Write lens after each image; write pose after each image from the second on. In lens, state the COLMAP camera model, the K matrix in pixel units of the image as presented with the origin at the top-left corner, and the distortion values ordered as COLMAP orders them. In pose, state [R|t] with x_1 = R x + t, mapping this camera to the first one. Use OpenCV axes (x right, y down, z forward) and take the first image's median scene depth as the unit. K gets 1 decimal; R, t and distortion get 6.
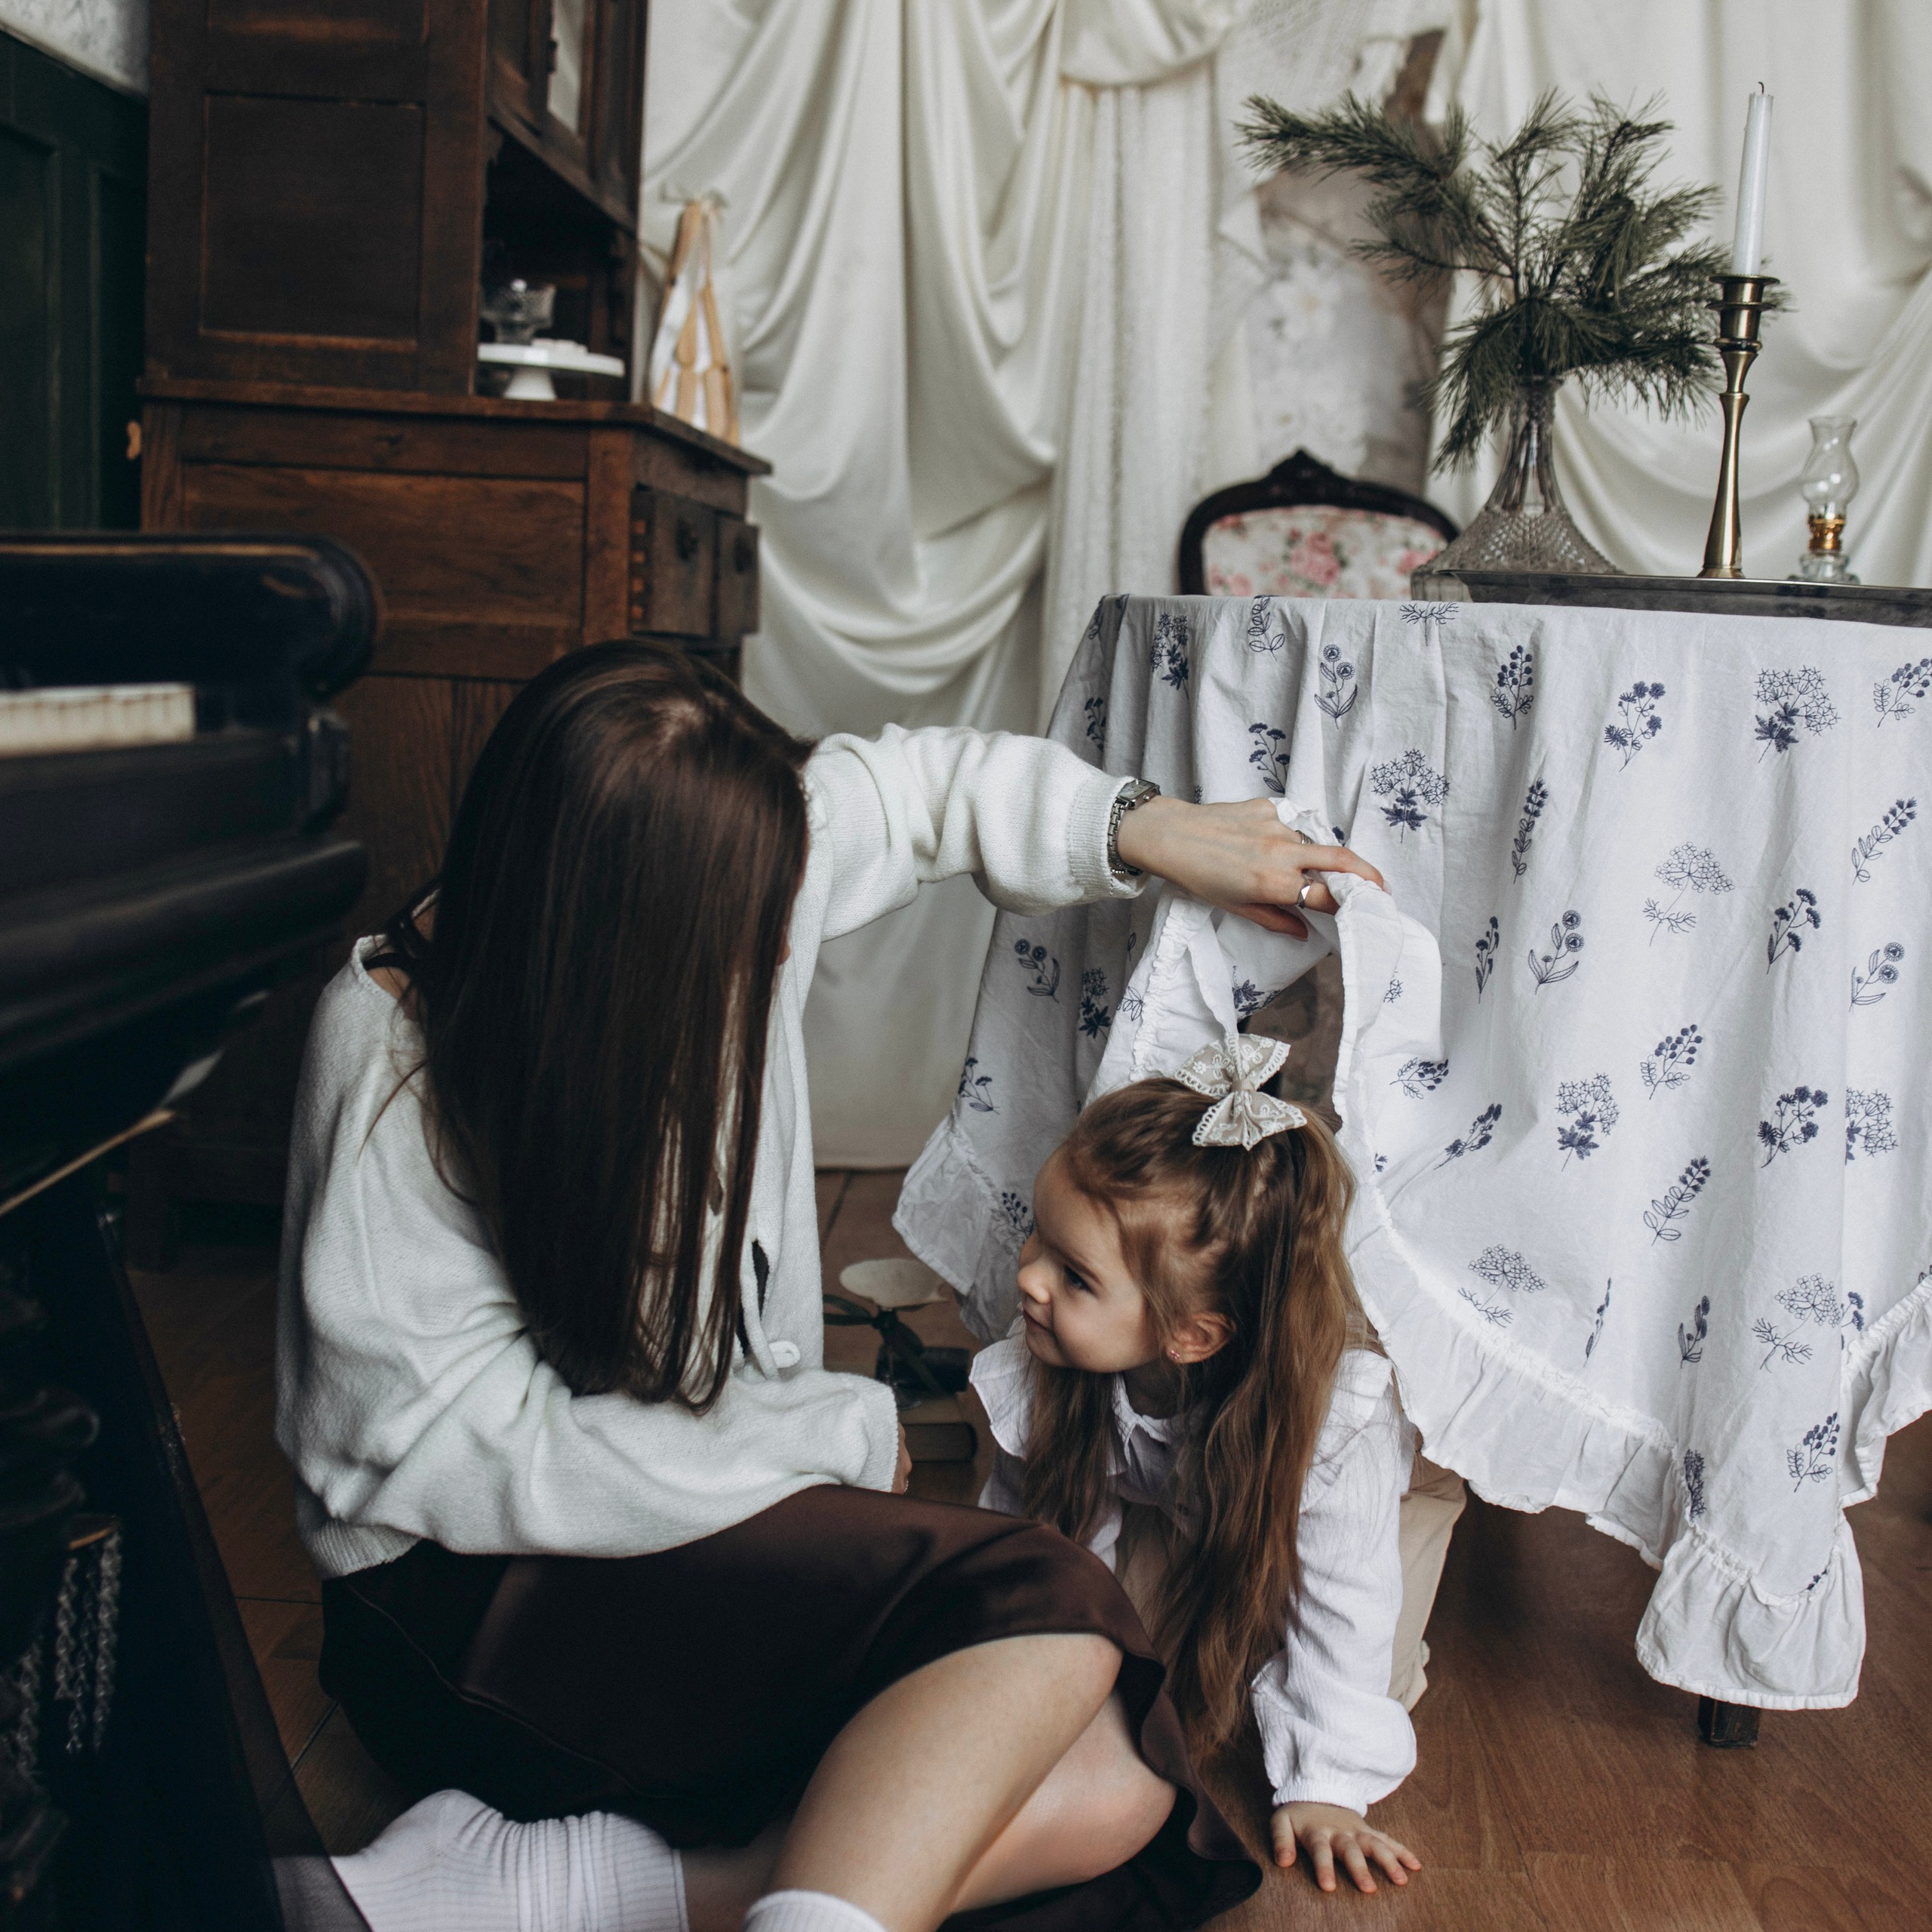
lens RADIAL K [[2916.8, 0, 979.2], [0, 2916.8, 973.0], [0, 0, 1]] dist [0.001868, 0.000000]
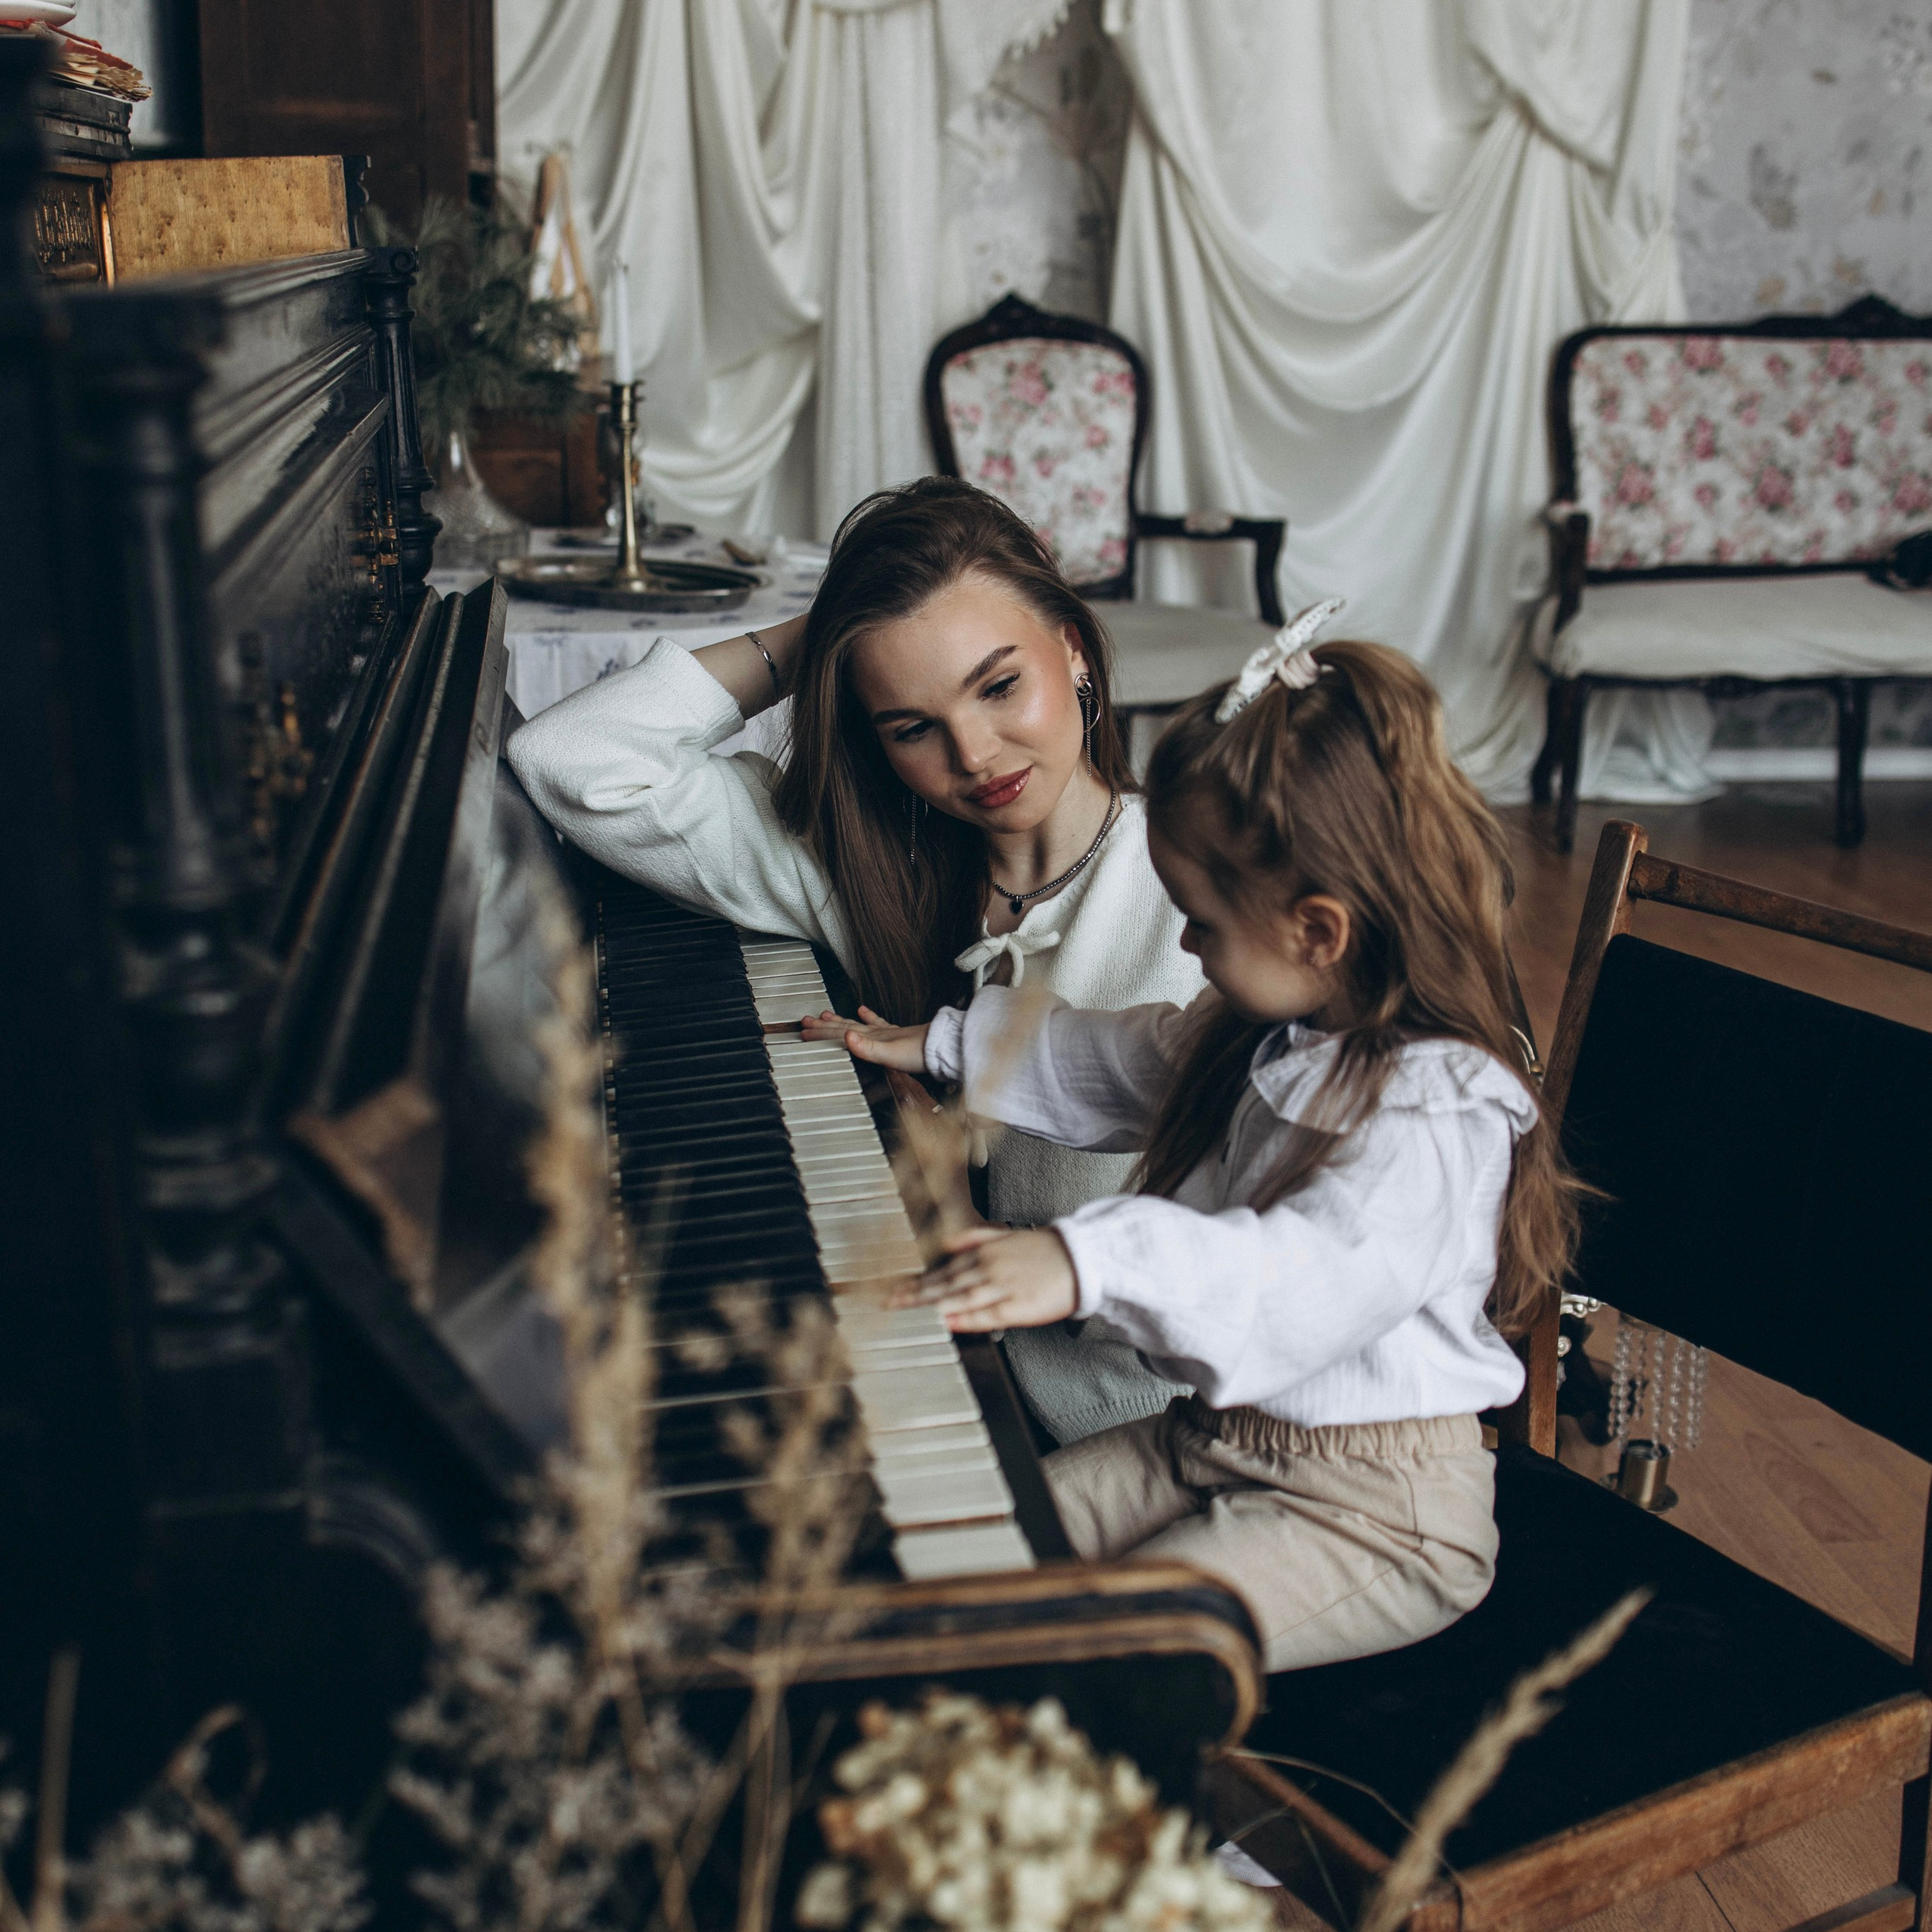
lens RADIAL K [[2916.8, 0, 974.2], [0, 2916.8, 980.1], [0, 0, 1]] dist [0.001868, 0.000000]
pose [[0.985555, -0.076411, 0.151138, -0.116622], [0.052425, 0.986244, 0.156761, -0.088029], [-0.161037, -0.146573, 0.976004, -0.254902]]
